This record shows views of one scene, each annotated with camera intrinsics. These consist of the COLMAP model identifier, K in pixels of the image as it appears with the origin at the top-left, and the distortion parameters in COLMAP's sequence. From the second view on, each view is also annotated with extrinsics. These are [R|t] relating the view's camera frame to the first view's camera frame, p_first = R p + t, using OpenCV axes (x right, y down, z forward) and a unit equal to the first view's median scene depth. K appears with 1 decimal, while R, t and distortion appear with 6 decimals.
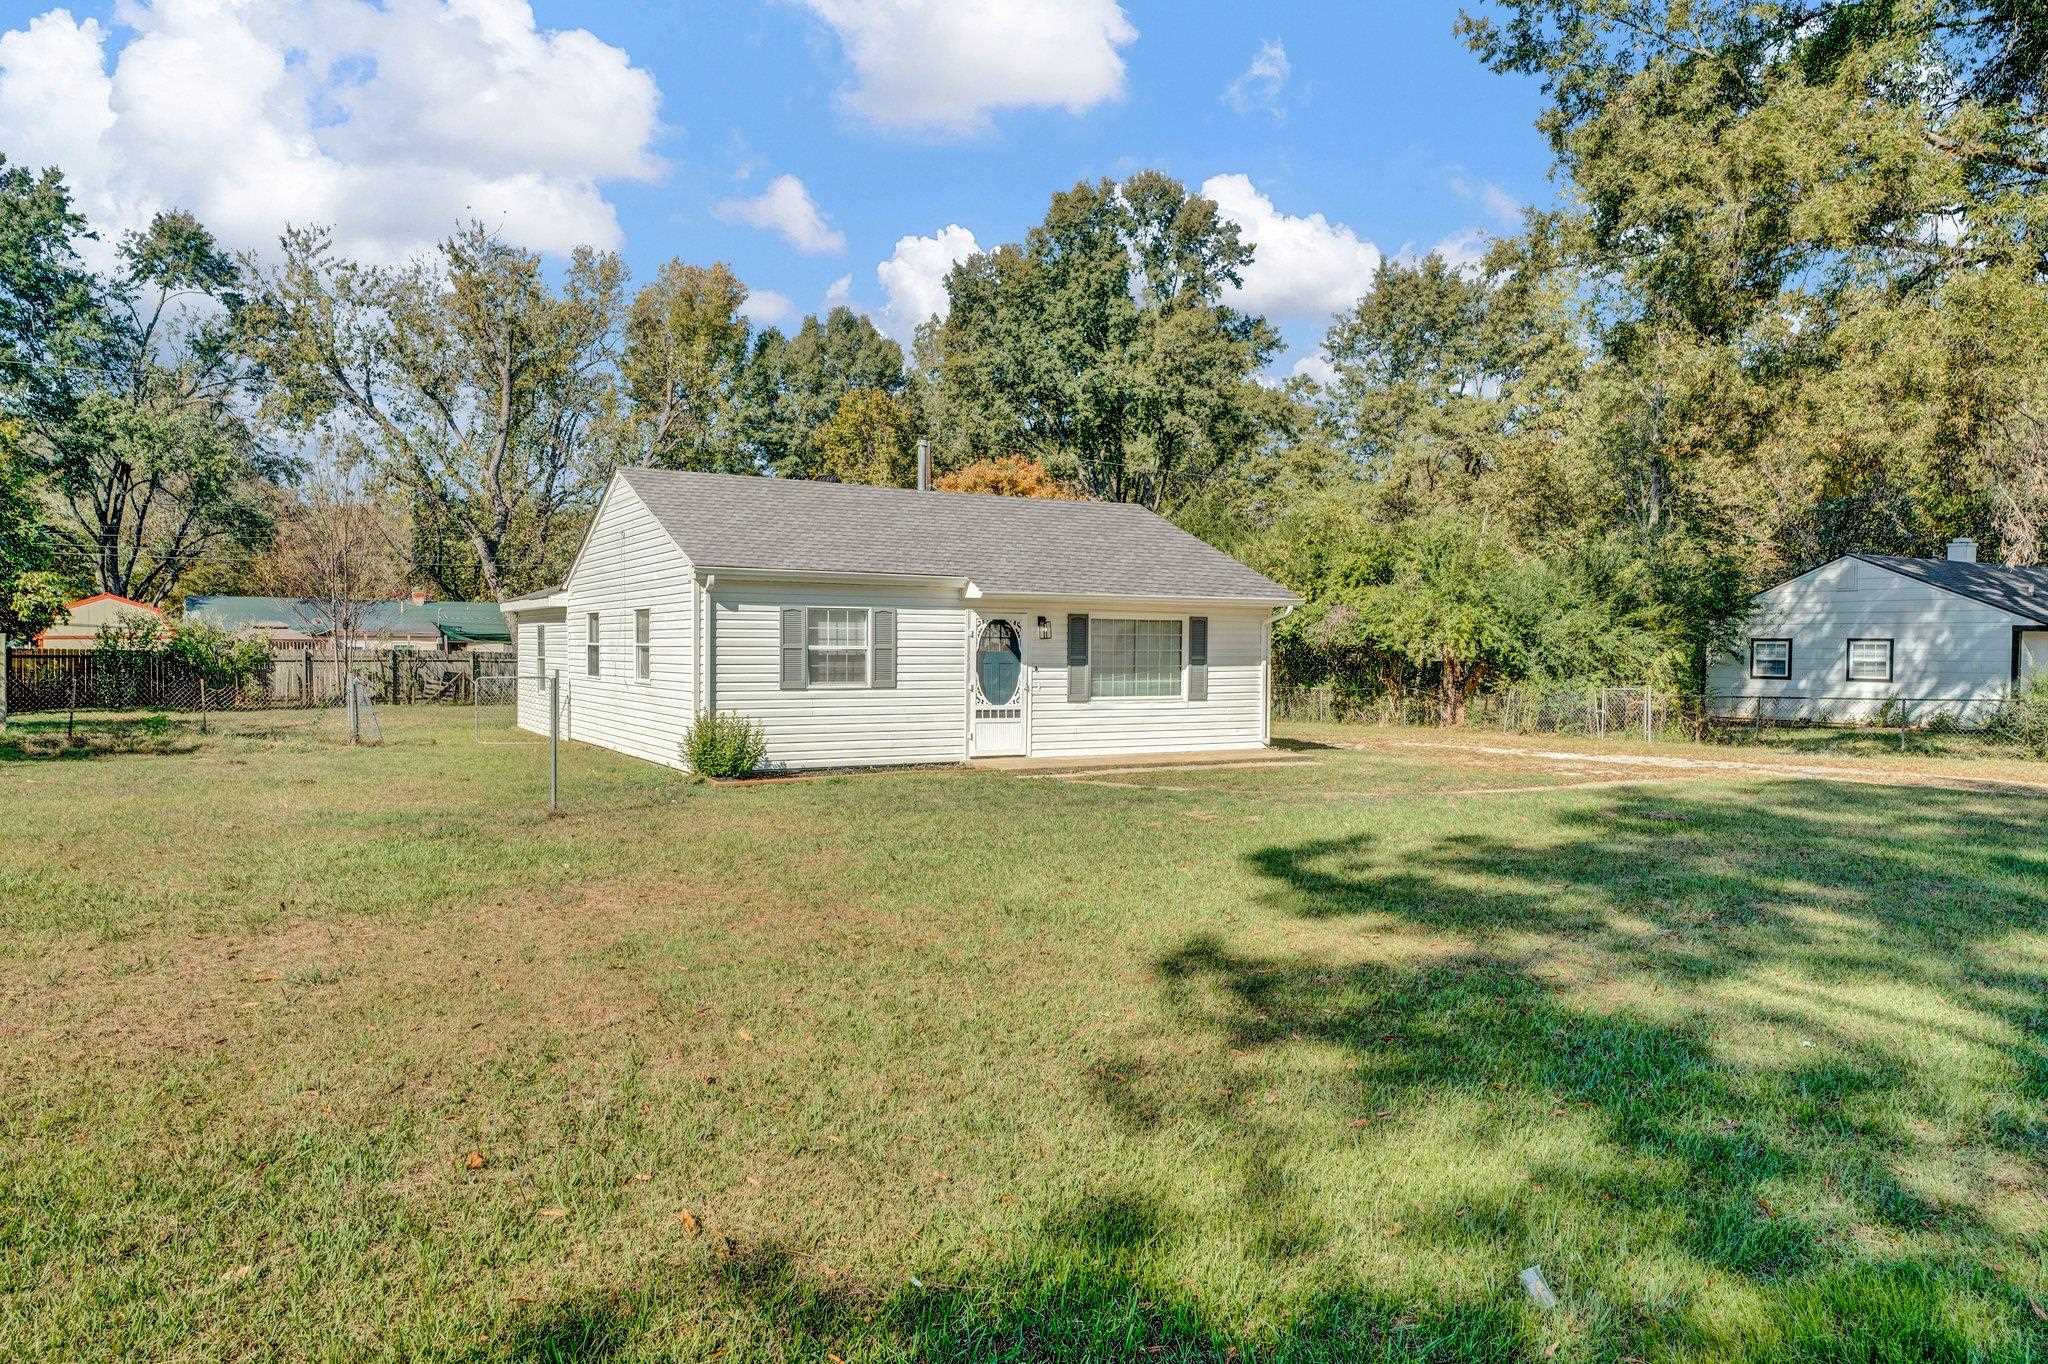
lens RADIAL K [[1334.8, 0, 1021.2], [0, 1334.8, 648.8], [0, 0, 1]] dist [0.028810, -0.000732]
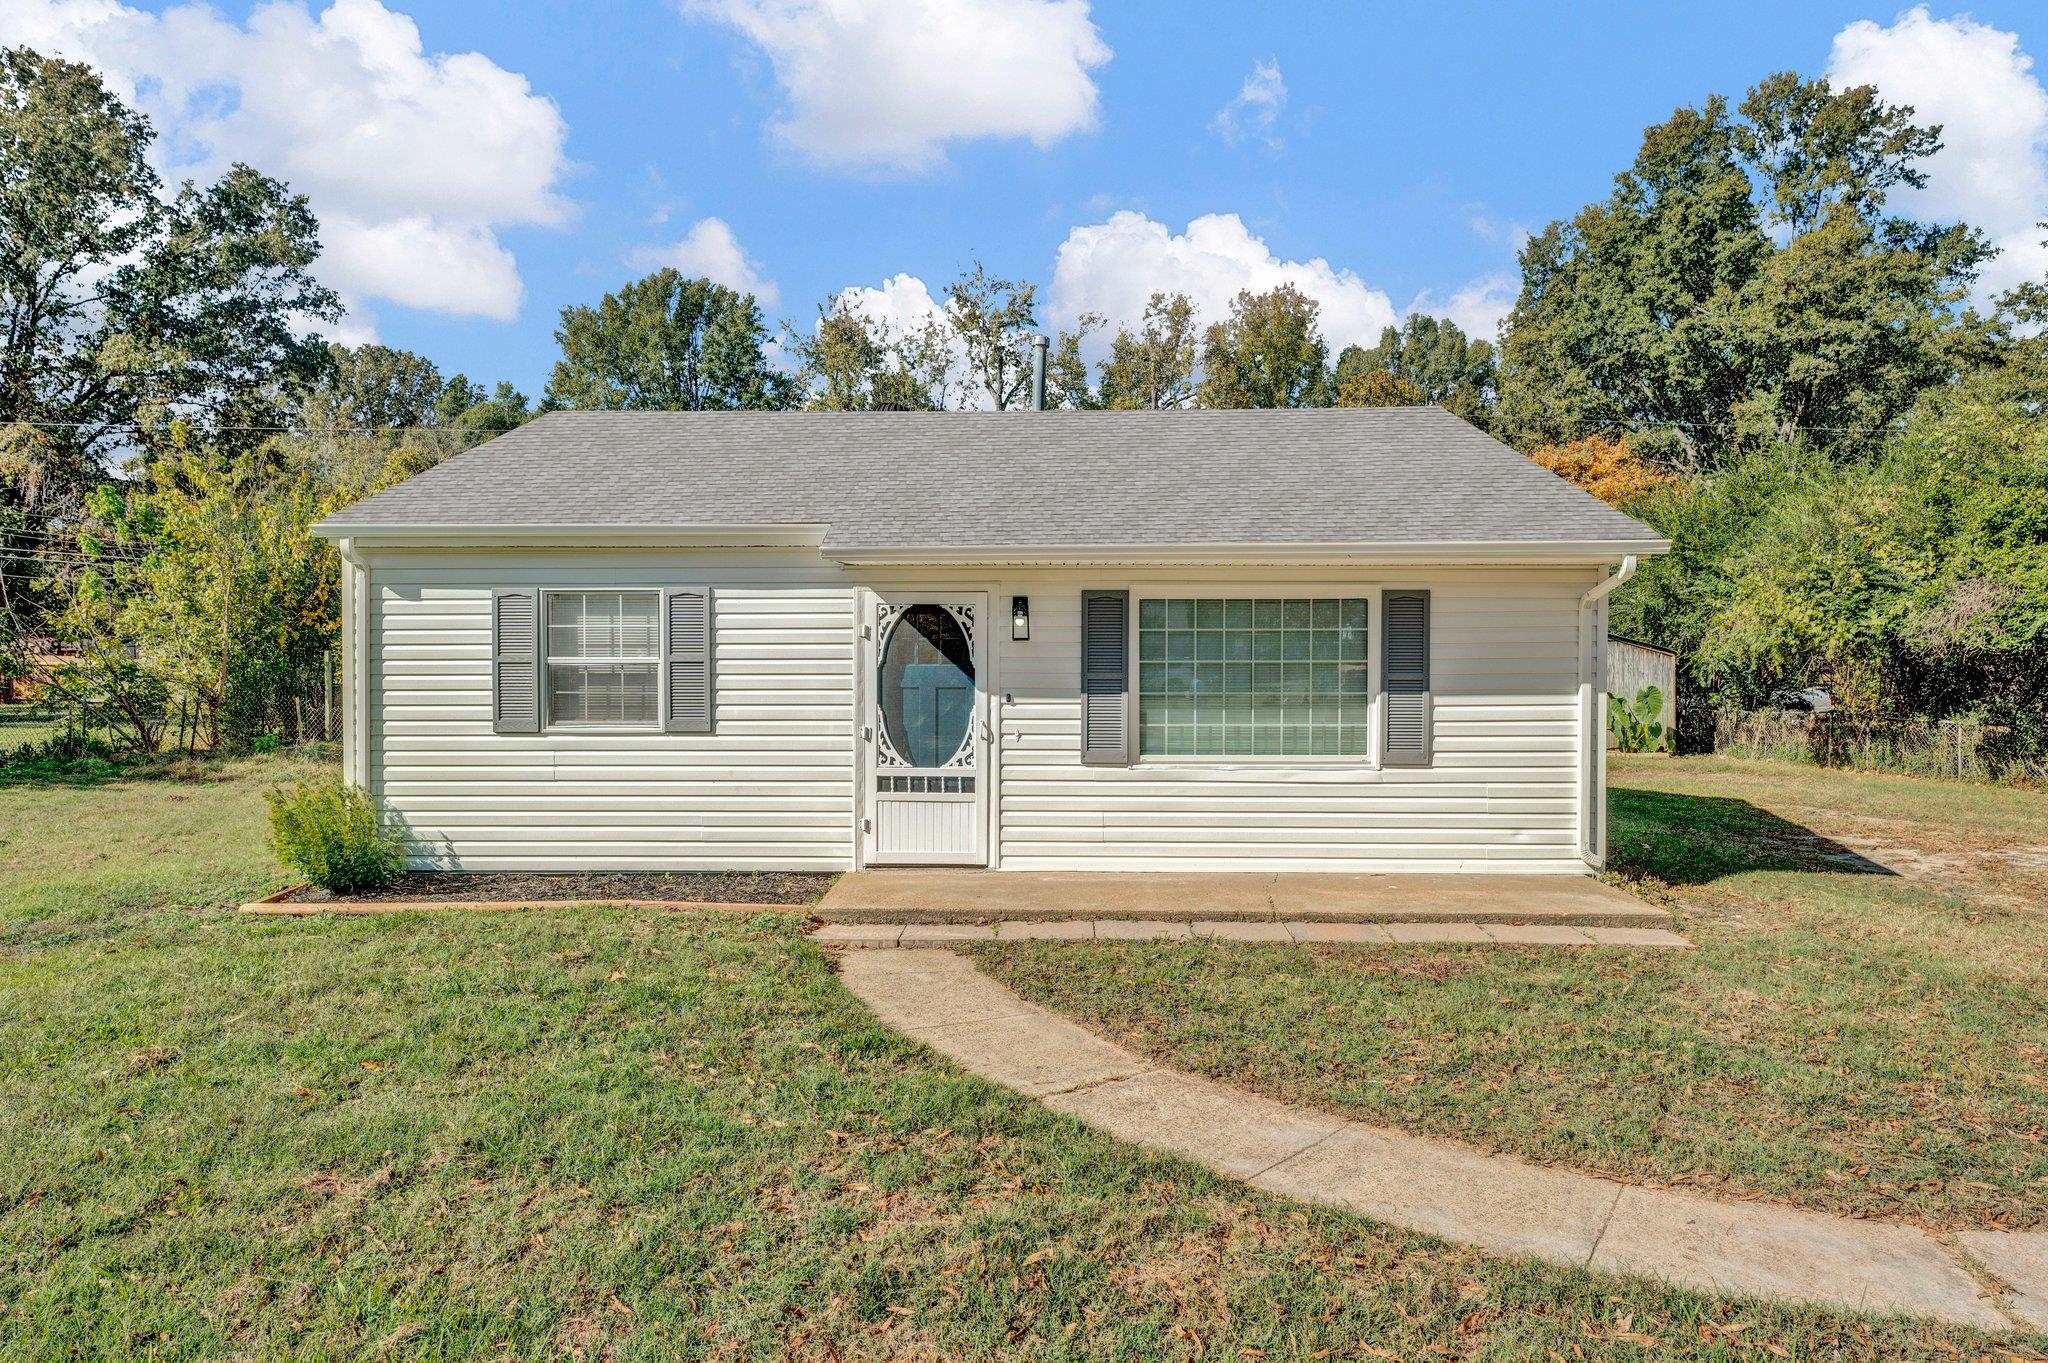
lens RADIAL K [[1139.8, 0, 1022.5], [0, 1139.8, 657.1], [0, 0, 1]] dist [0.003278, 0.001366]
pose [[0.852688, -0.006415, -0.522380, 0.240594], [0.005499, 0.999979, -0.003304, 0.000355], [0.522391, -0.000055, 0.852706, 0.614928]]
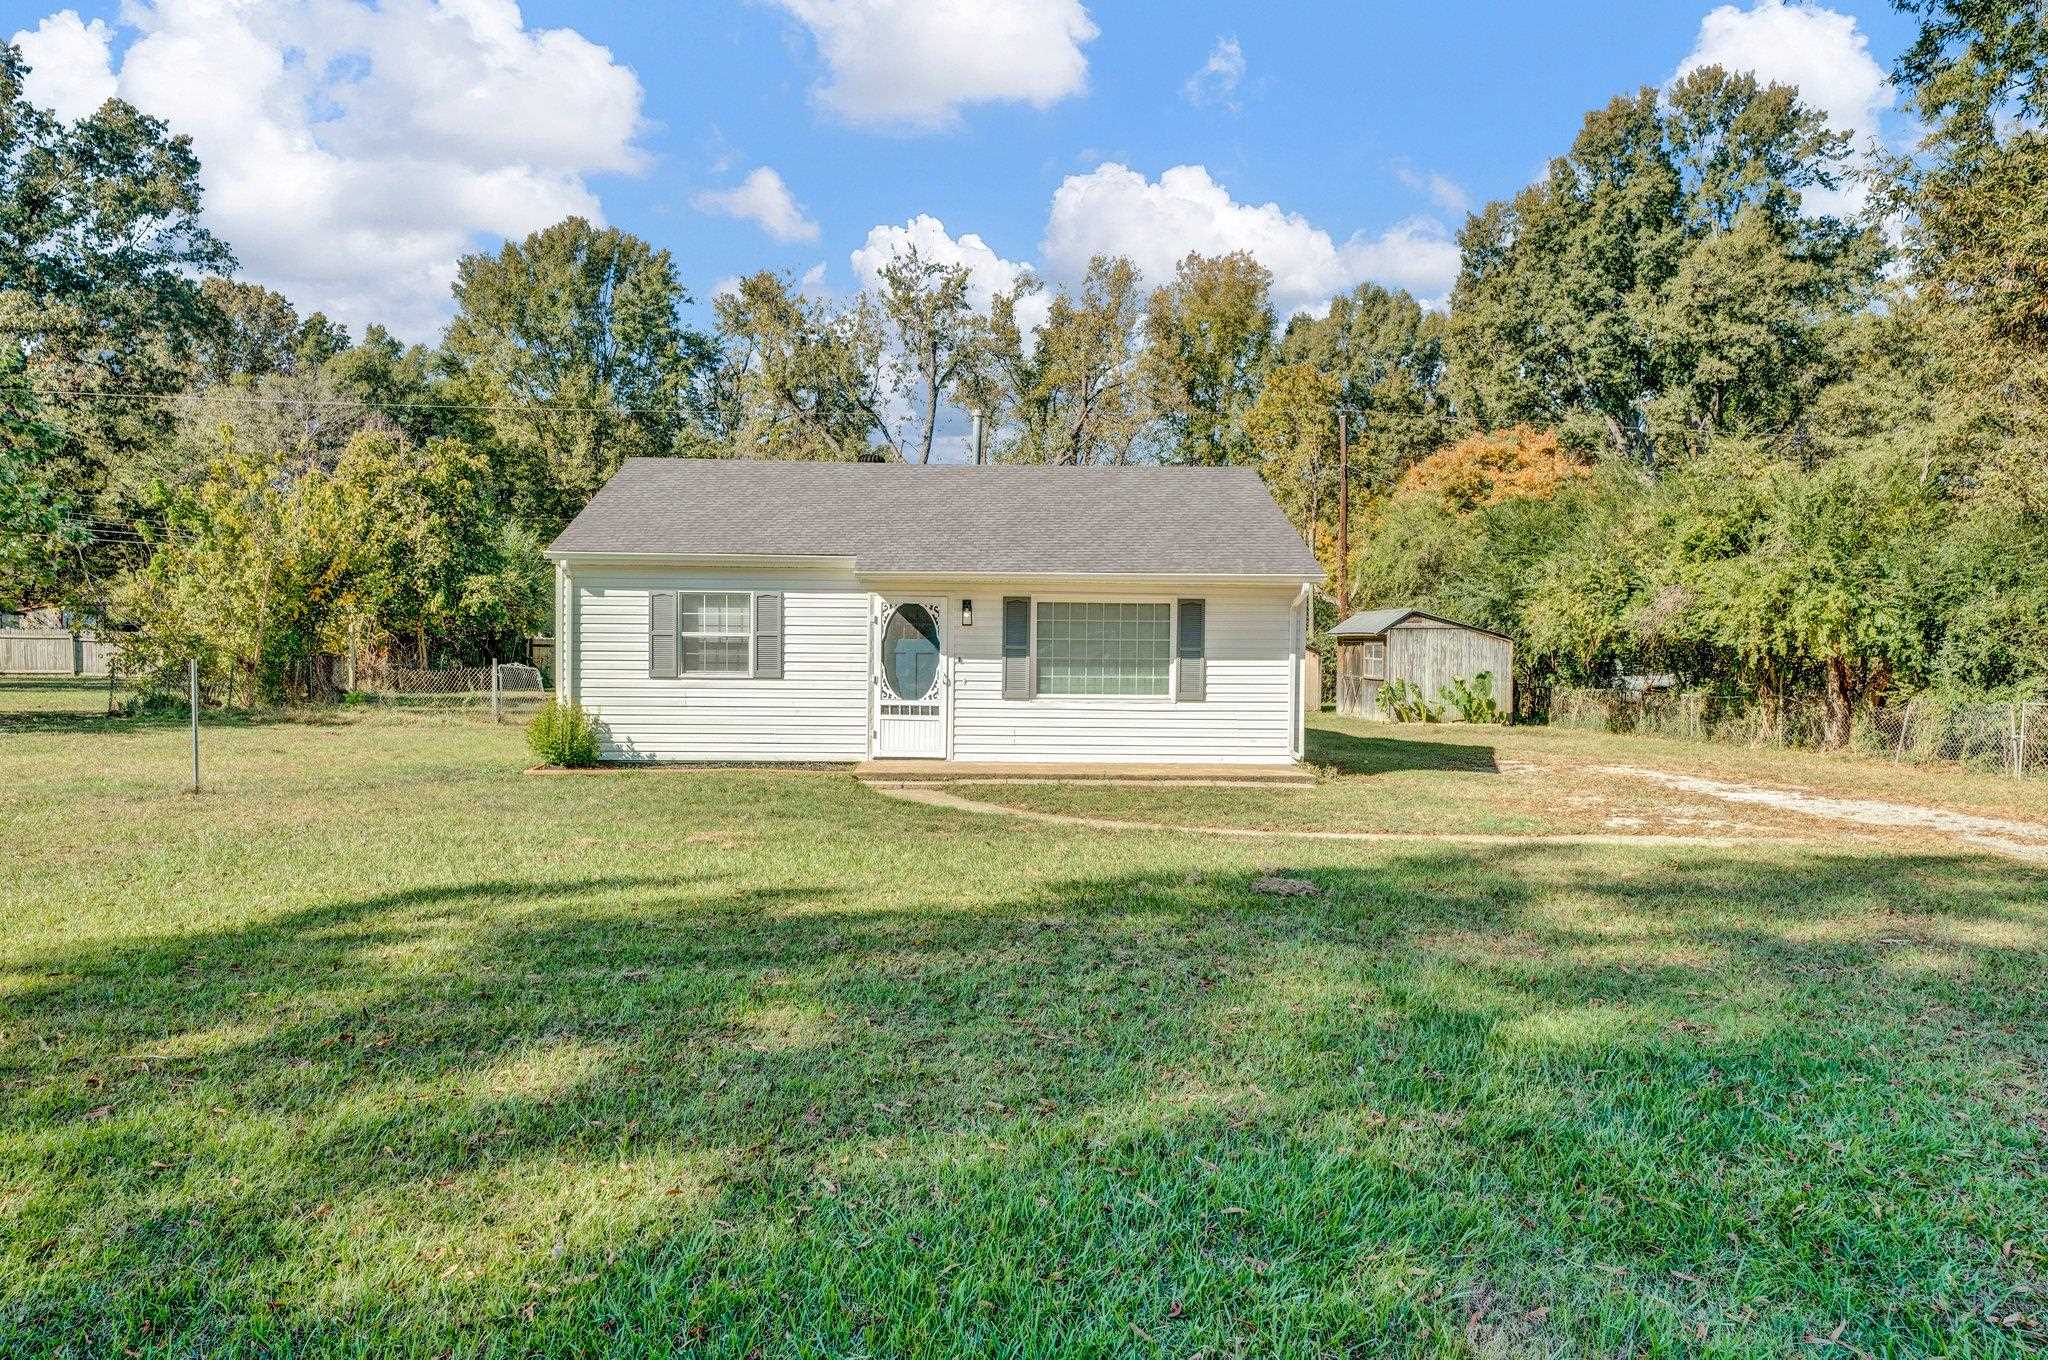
lens RADIAL K [[1334.8, 0, 1021.2], [0, 1334.8, 646.8], [0, 0, 1]] dist [0.028810, -0.000732]
pose [[0.880665, 0.005870, -0.473704, 0.450787], [-0.005579, 0.999982, 0.002020, 0.004293], [0.473707, 0.000864, 0.880682, 0.245317]]
